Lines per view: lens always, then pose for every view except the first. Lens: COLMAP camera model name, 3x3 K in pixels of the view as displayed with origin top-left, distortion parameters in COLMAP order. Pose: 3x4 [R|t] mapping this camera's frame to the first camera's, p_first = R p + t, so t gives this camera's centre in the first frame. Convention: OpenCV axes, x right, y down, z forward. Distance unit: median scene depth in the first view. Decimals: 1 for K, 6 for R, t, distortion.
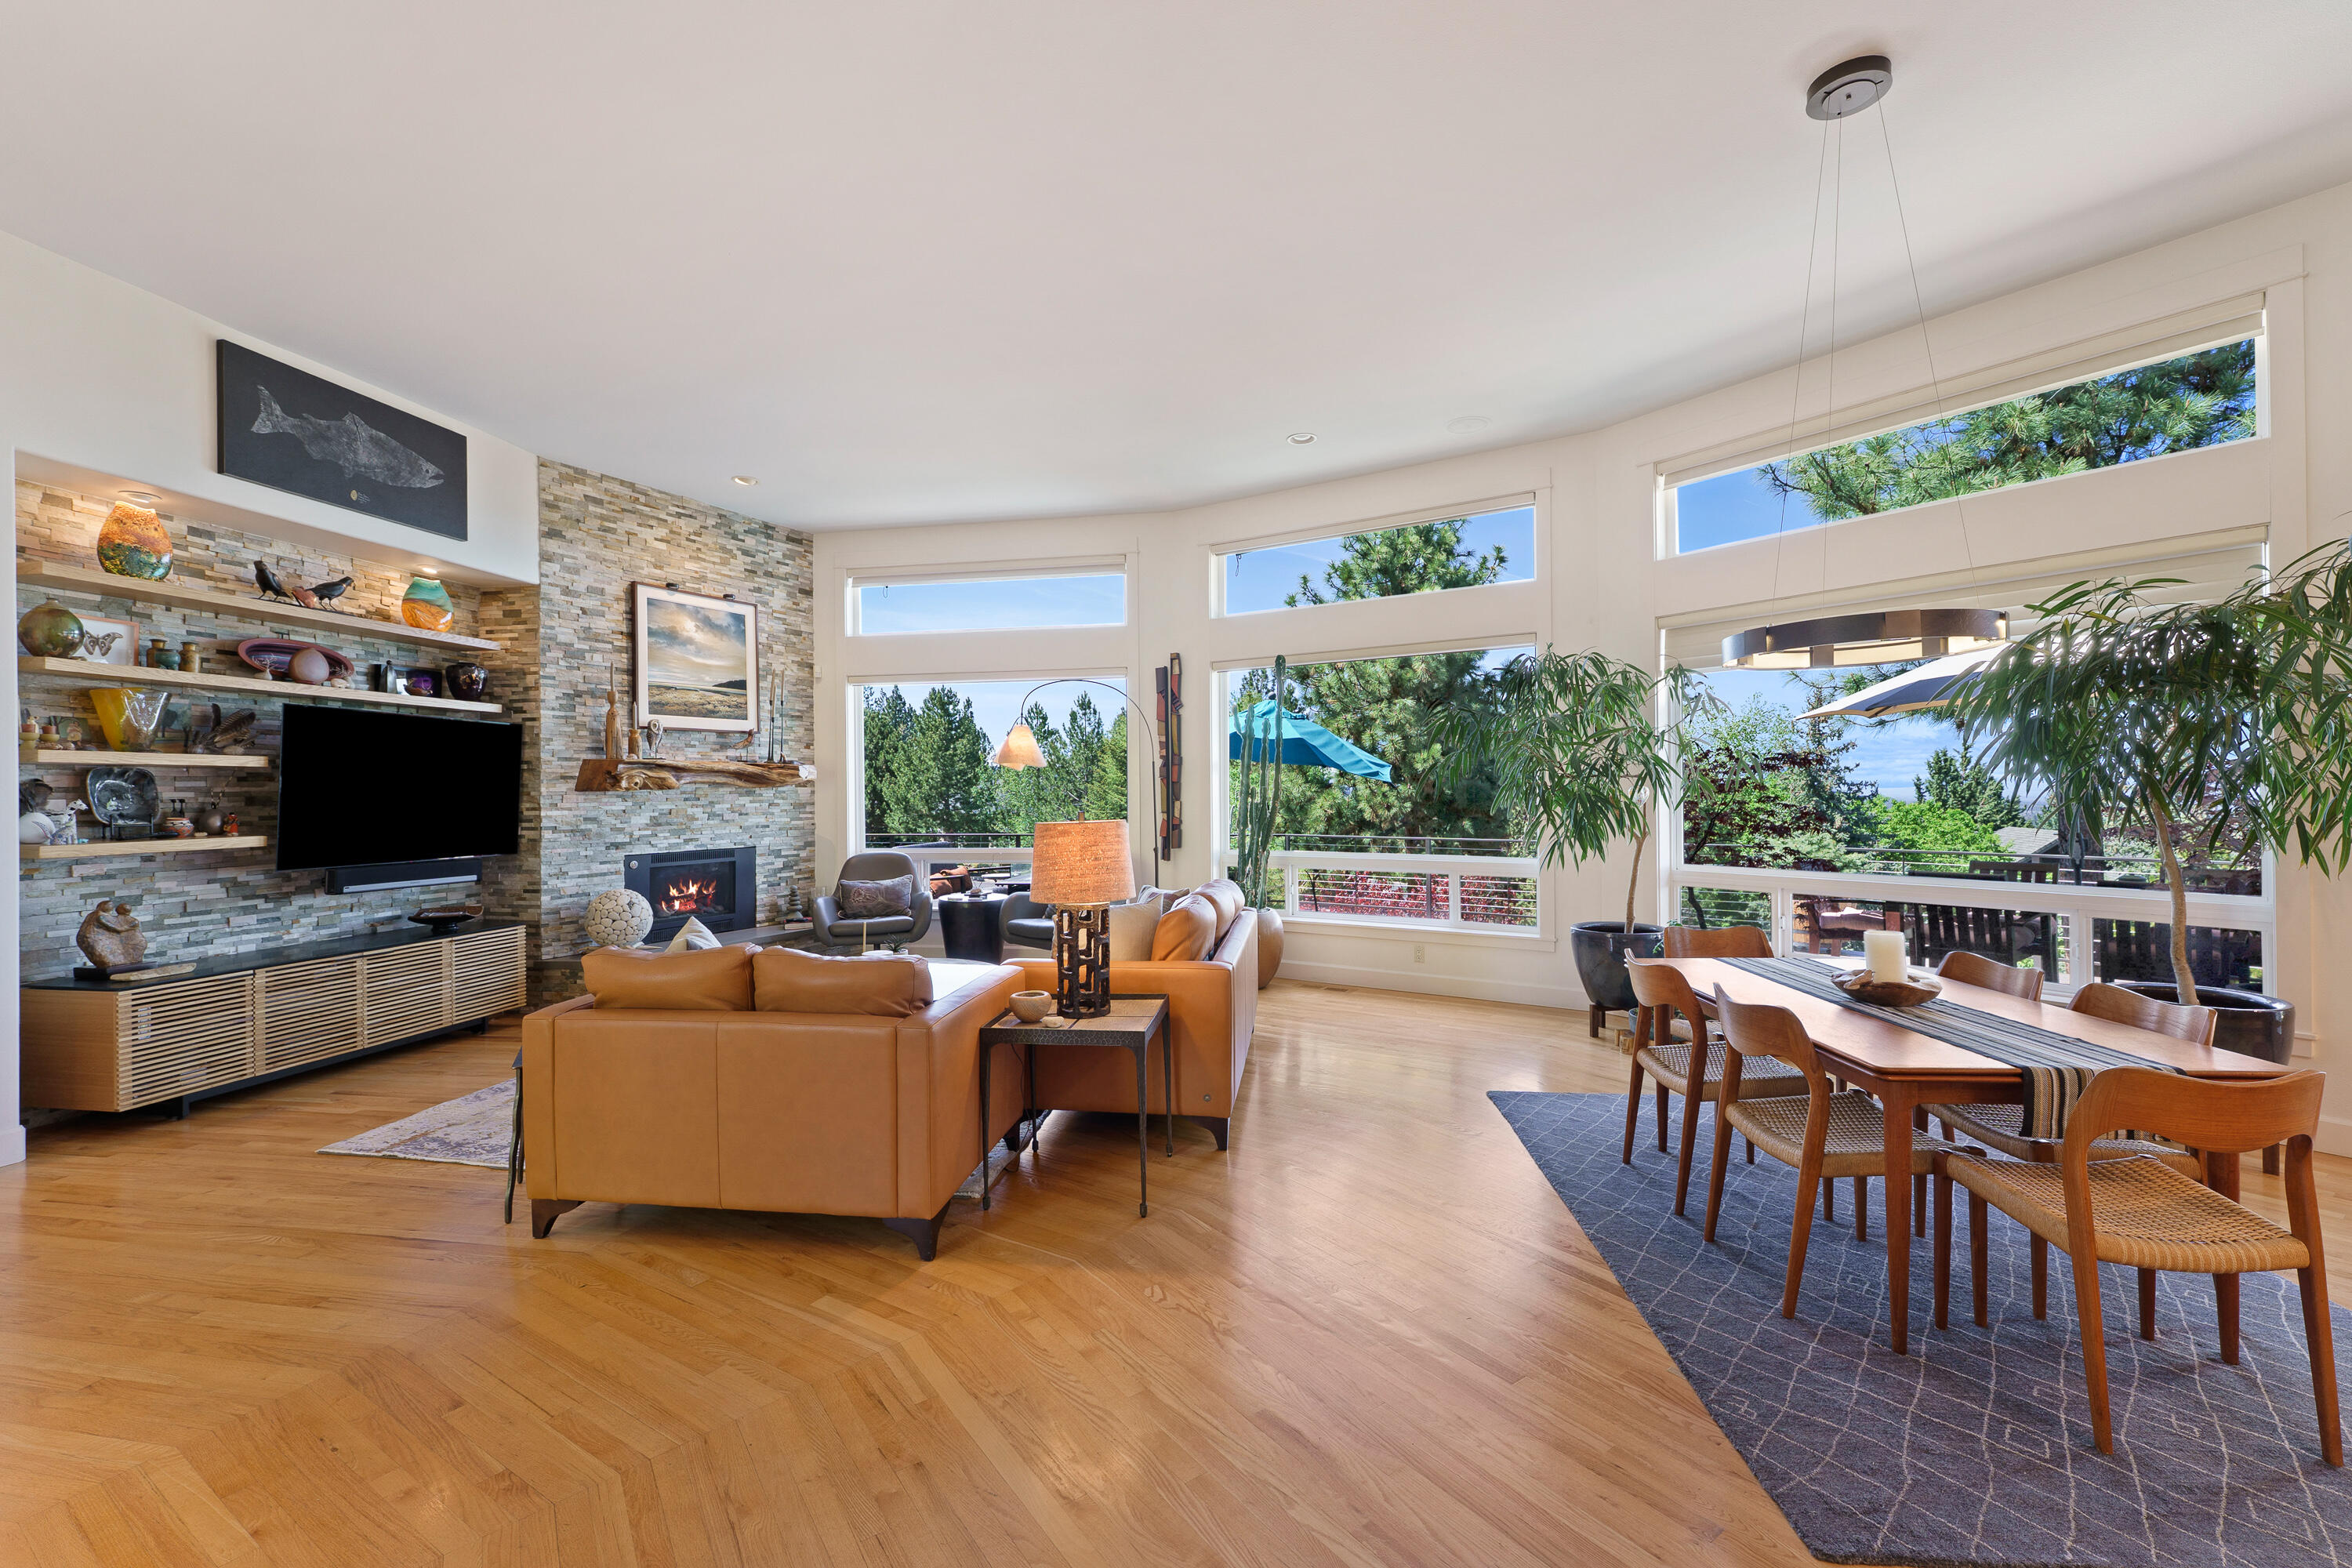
lens RADIAL K [[961.2, 0, 1175.2], [0, 961.2, 794.3], [0, 0, 1]] dist [-0.001456, 0.000001]
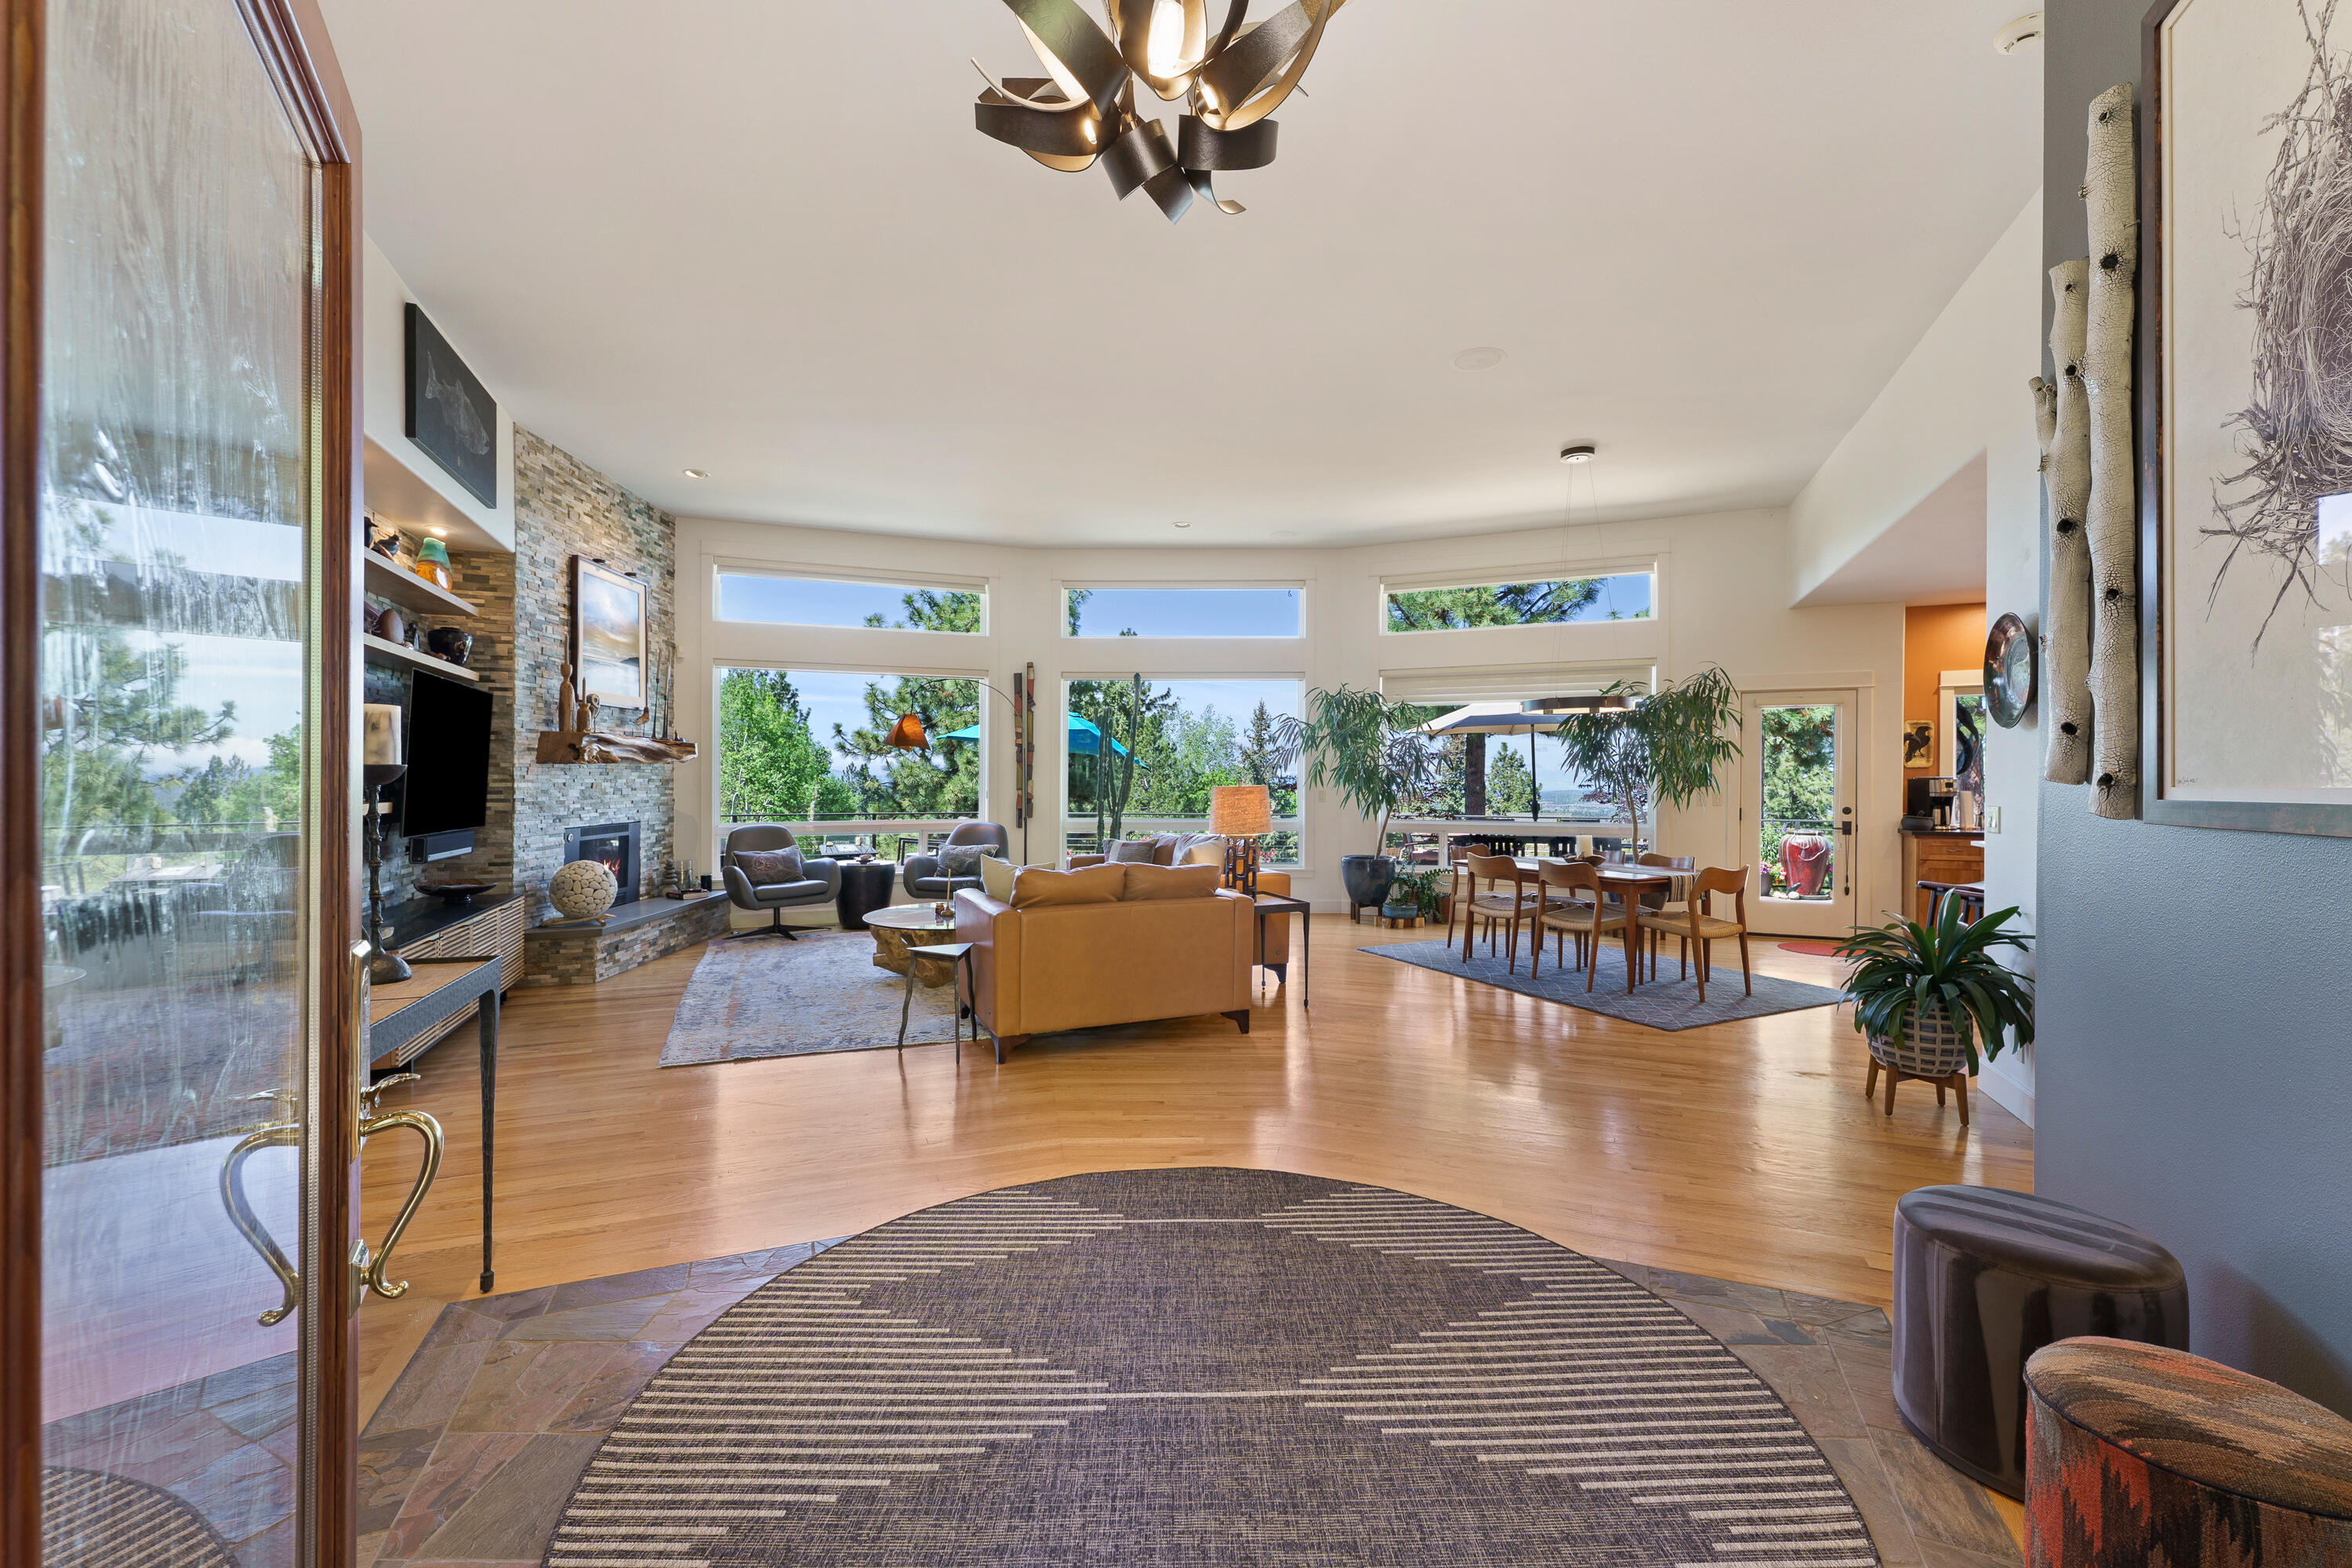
lens RADIAL K [[947.2, 0, 1183.6], [0, 947.2, 785.0], [0, 0, 1]] dist [0.001200, -0.000057]
pose [[0.850372, 0.006490, 0.526141, -0.567297], [-0.007006, 0.999975, -0.001011, 0.015687], [-0.526135, -0.002826, 0.850397, -0.185120]]
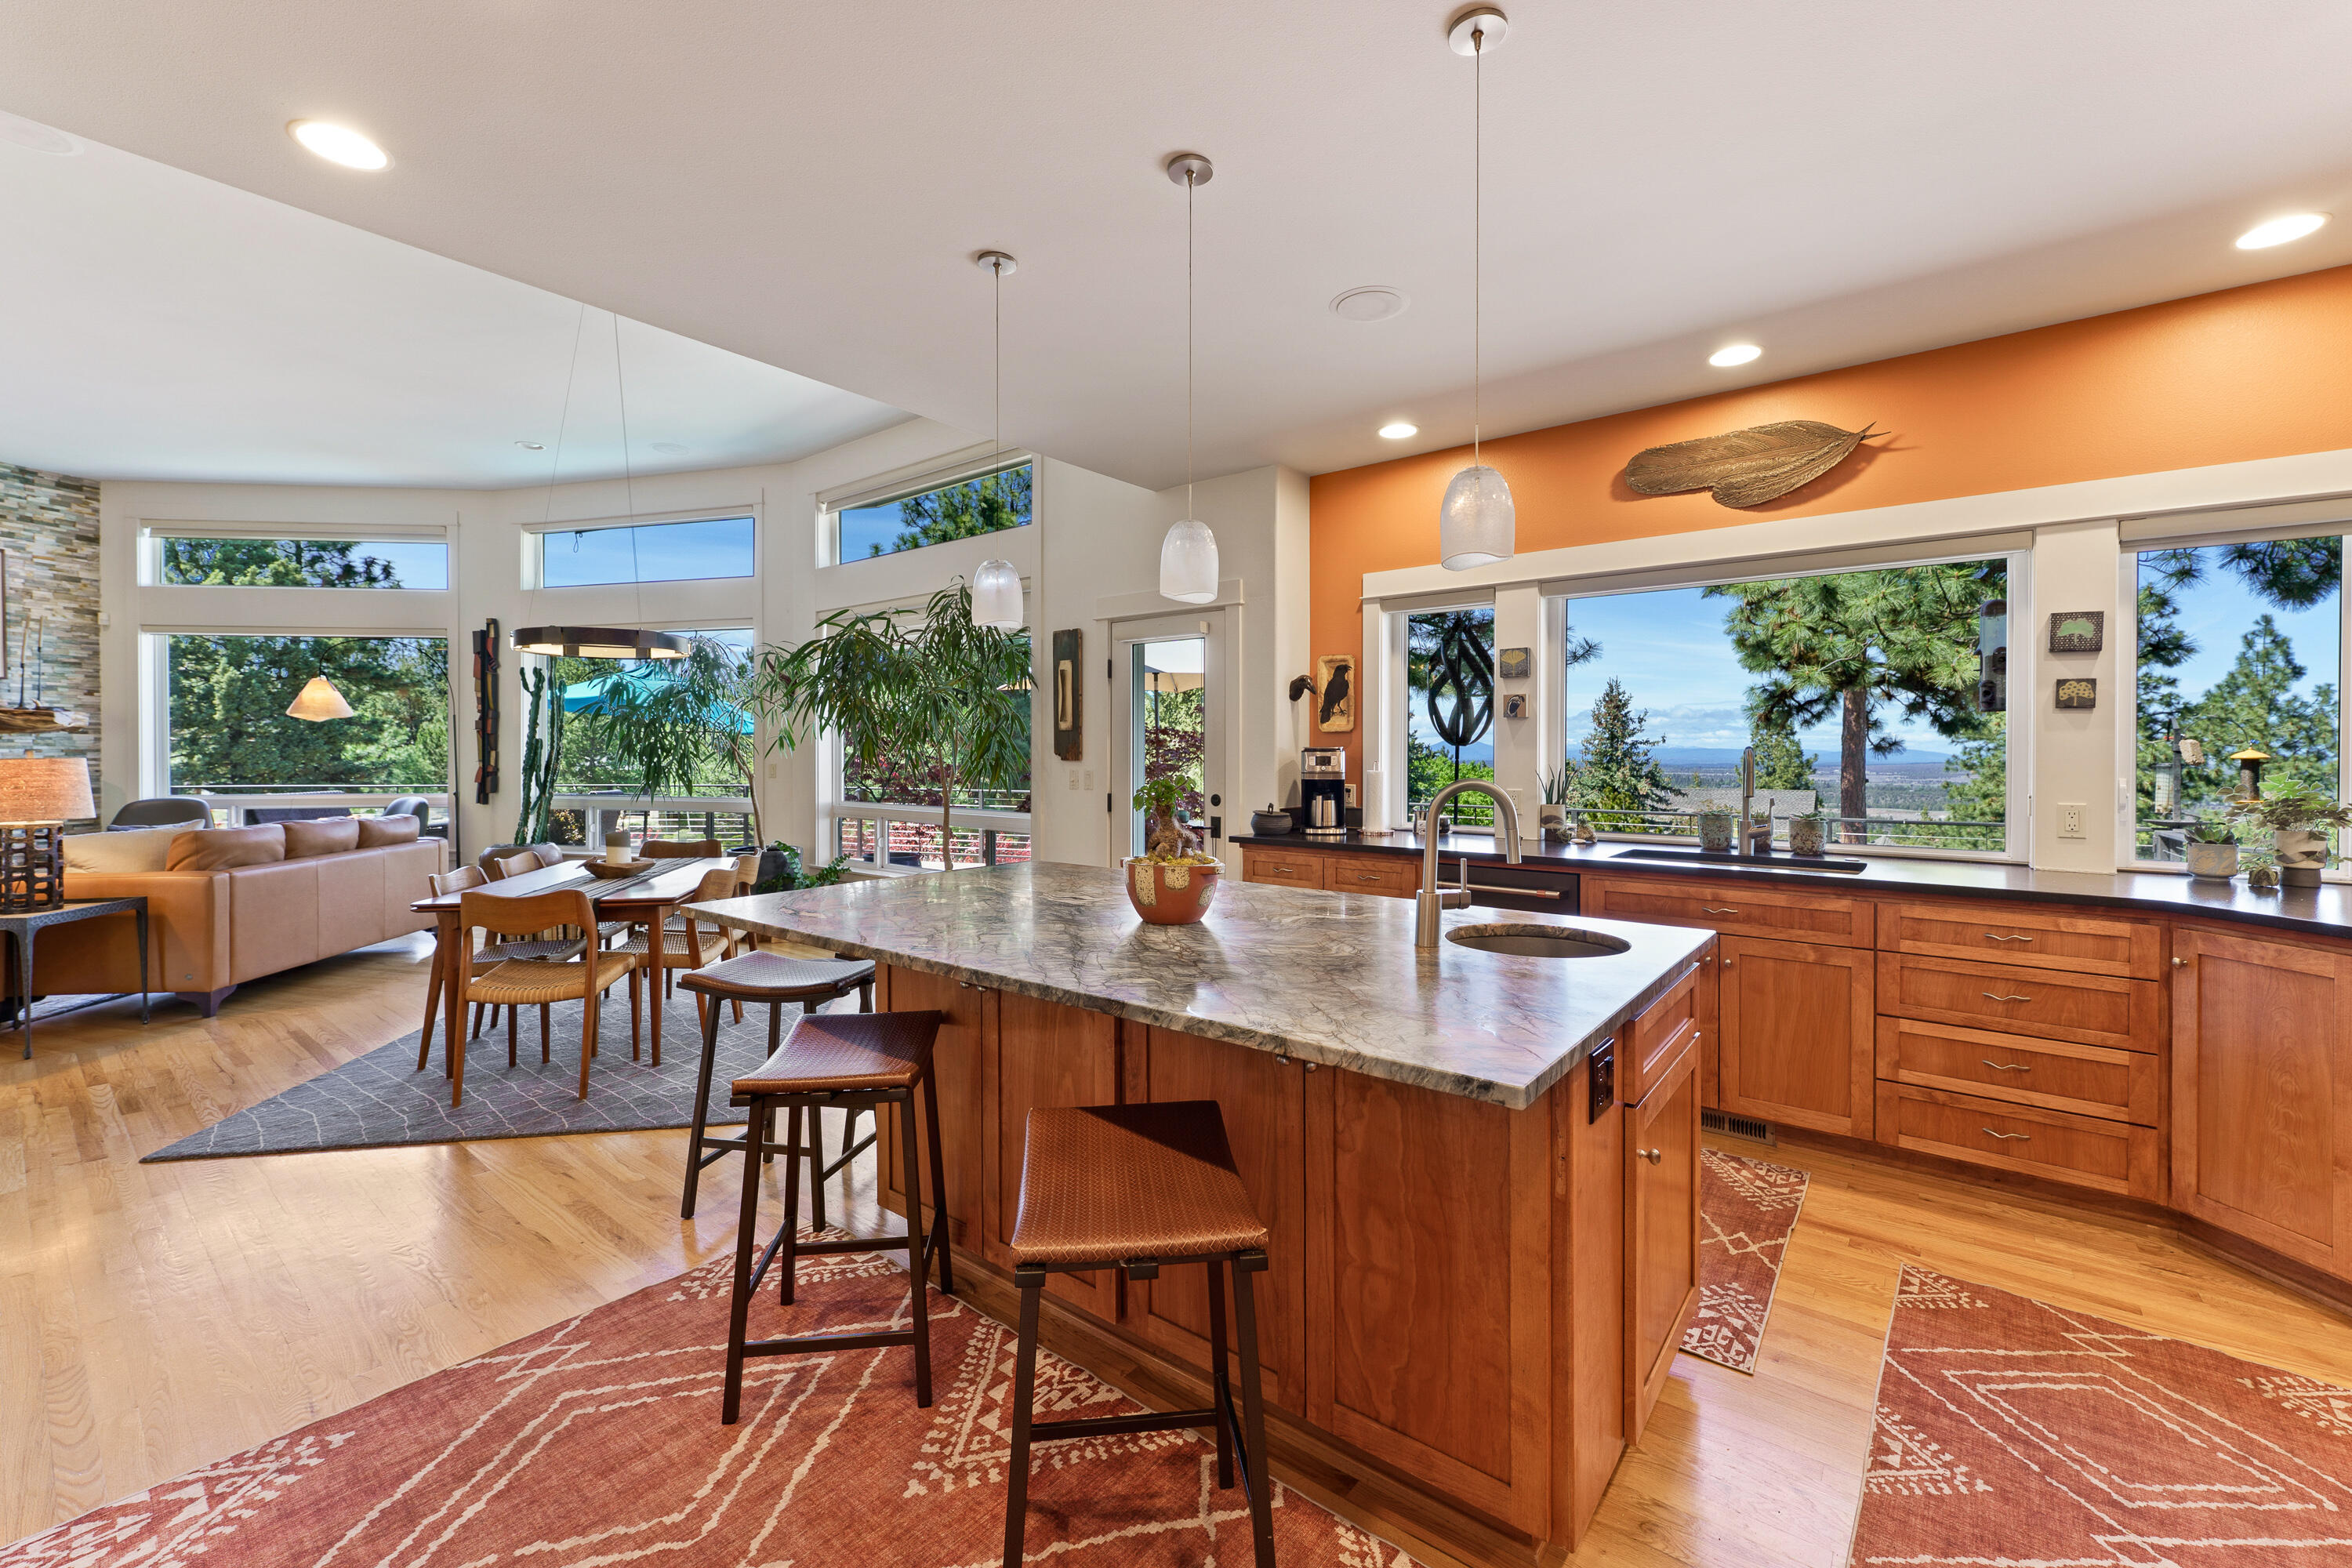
lens RADIAL K [[952.8, 0, 1182.7], [0, 952.8, 757.8], [0, 0, 1]] dist [-0.000762, -0.000375]
pose [[0.960211, 0.007612, 0.279171, 0.549797], [-0.008929, 0.999954, 0.003449, 0.004739], [-0.279132, -0.005804, 0.960235, -0.340556]]
